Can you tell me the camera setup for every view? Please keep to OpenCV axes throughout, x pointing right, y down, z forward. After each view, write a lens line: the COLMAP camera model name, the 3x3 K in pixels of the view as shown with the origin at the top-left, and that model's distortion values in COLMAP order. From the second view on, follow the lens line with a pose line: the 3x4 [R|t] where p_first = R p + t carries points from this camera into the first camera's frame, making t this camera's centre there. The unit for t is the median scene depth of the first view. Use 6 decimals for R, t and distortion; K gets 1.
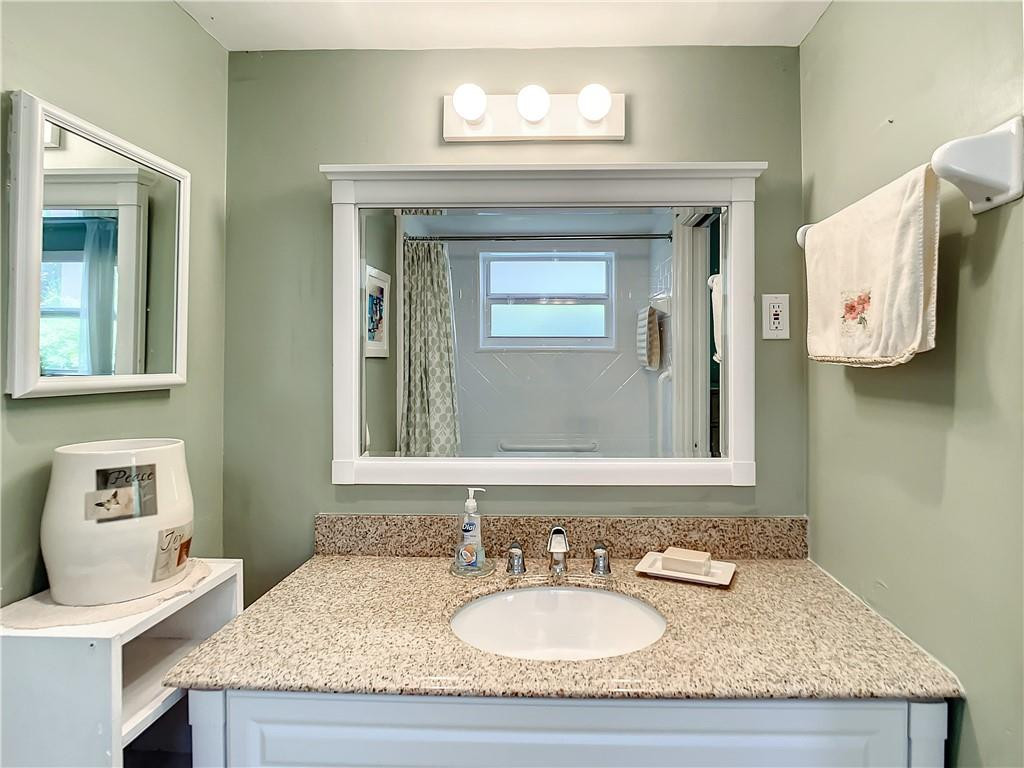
lens RADIAL K [[582.1, 0, 556.7], [0, 582.1, 350.9], [0, 0, 1]] dist [-0.018336, 0.000009]
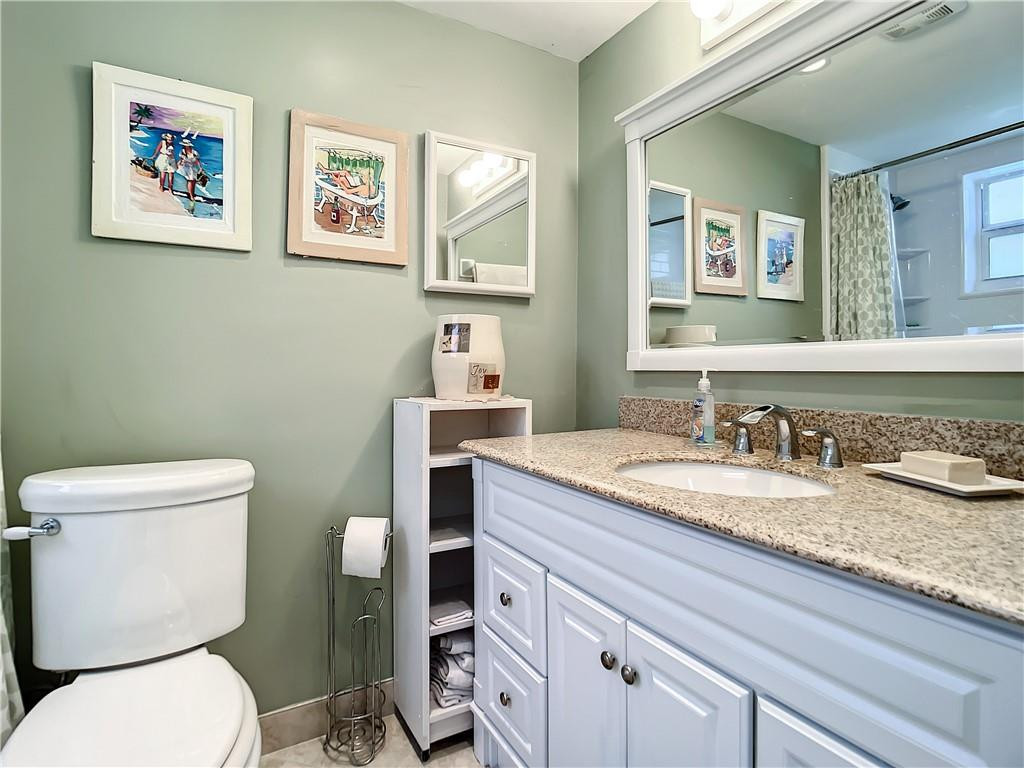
lens RADIAL K [[548.0, 0, 513.6], [0, 548.0, 362.2], [0, 0, 1]] dist [-0.024794, 0.000296]
pose [[0.508883, -0.014419, -0.860715, 0.487387], [0.017172, 0.999831, -0.006597, 0.214263], [0.860665, -0.011423, 0.509044, 0.201201]]
